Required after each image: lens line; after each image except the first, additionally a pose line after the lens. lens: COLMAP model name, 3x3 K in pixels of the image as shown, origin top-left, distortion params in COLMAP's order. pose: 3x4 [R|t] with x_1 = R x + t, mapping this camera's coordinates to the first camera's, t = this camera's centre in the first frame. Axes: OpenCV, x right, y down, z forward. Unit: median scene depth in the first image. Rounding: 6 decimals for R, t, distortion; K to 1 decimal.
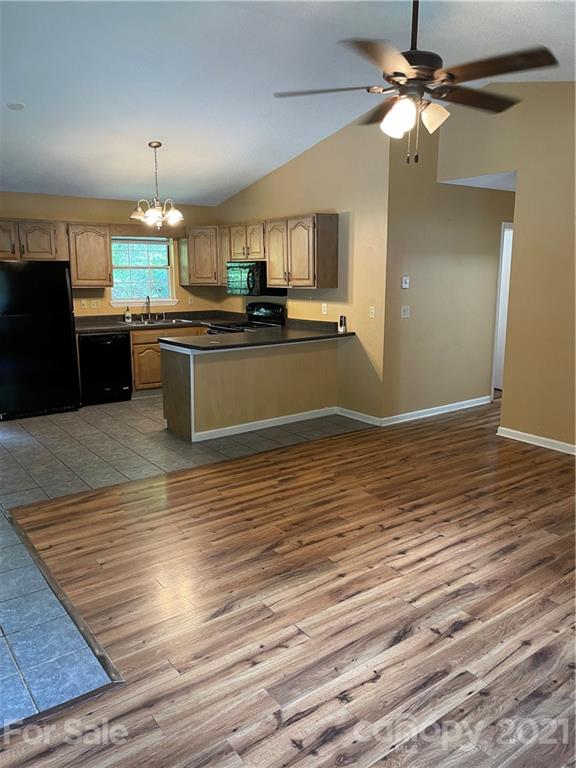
lens RADIAL K [[574.7, 0, 288.0], [0, 574.7, 384.0], [0, 0, 1]] dist [0.068737, -0.102466]
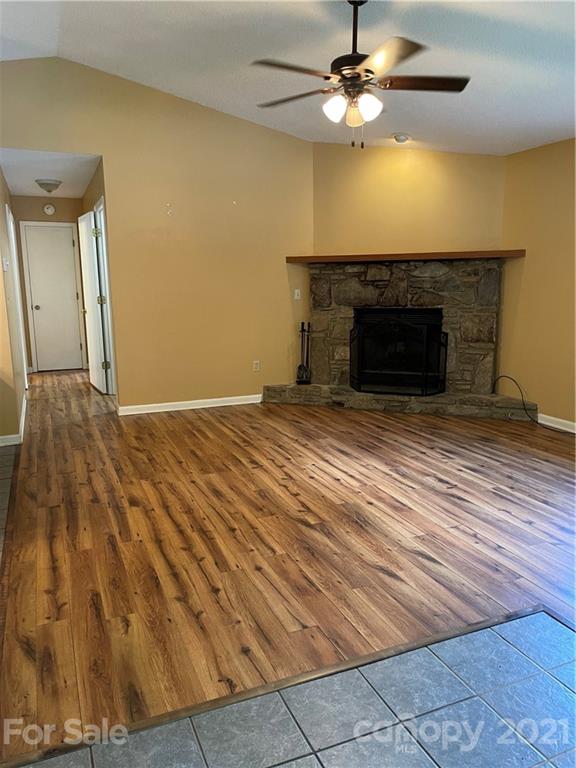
lens RADIAL K [[574.7, 0, 288.0], [0, 574.7, 384.0], [0, 0, 1]] dist [0.068737, -0.102466]
pose [[0.237965, -0.179490, 0.954545, -0.681949], [0.197409, 0.971201, 0.133409, -0.055693], [-0.951001, 0.156689, 0.266545, 0.561630]]
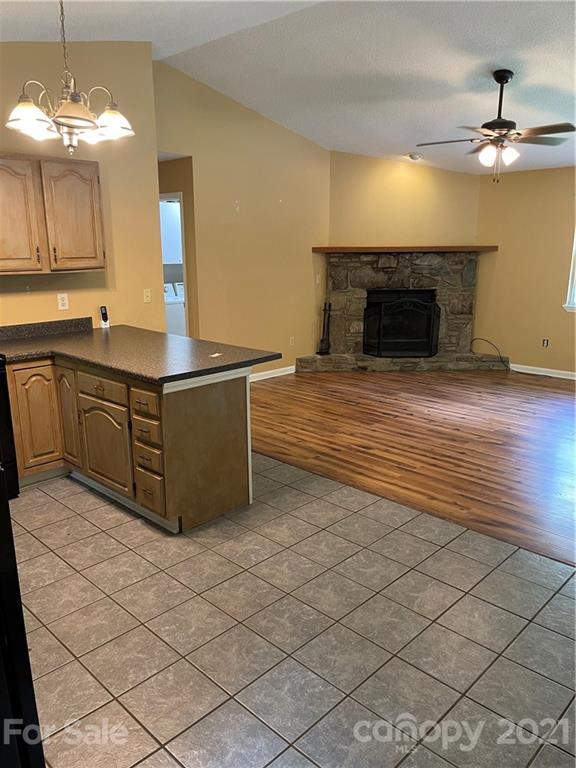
lens RADIAL K [[574.7, 0, 288.0], [0, 574.7, 384.0], [0, 0, 1]] dist [0.068737, -0.102466]
pose [[-0.155343, -0.230672, 0.960551, -0.961397], [0.192321, 0.946688, 0.258446, -0.240365], [-0.968959, 0.224882, -0.102698, 1.217701]]
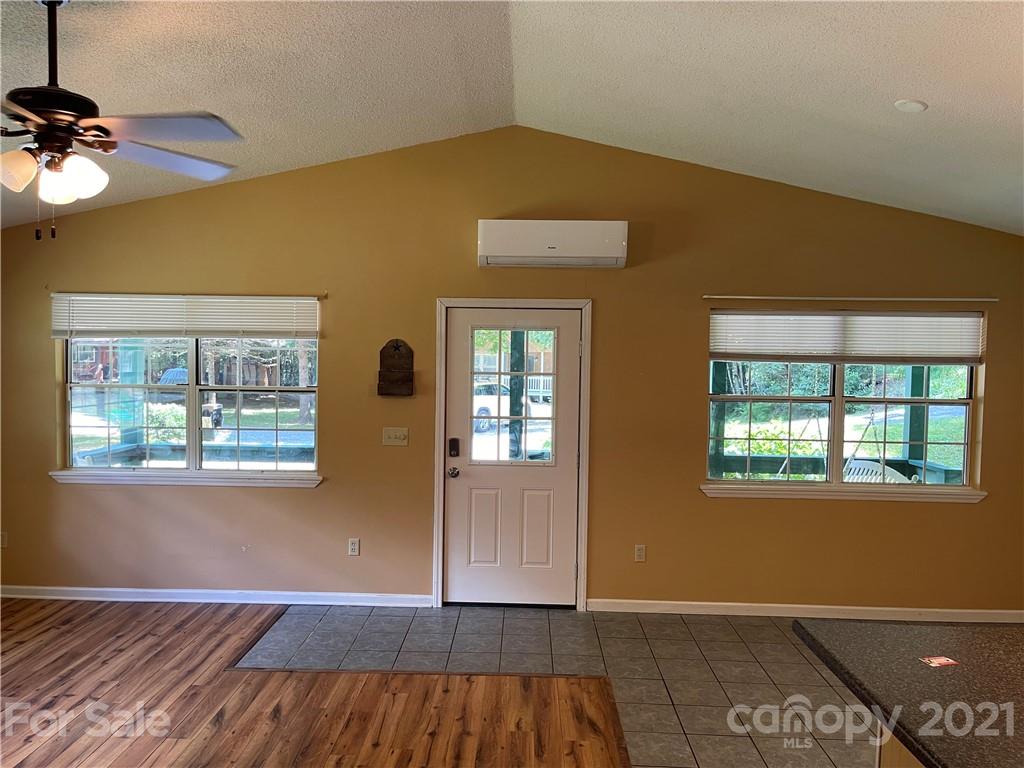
lens RADIAL K [[766.3, 0, 512.0], [0, 766.3, 384.0], [0, 0, 1]] dist [0.068737, -0.102466]
pose [[-0.615817, 0.019391, -0.787651, 0.378547], [-0.171268, 0.972498, 0.157846, -0.286406], [0.769049, 0.232104, -0.595559, 1.266546]]
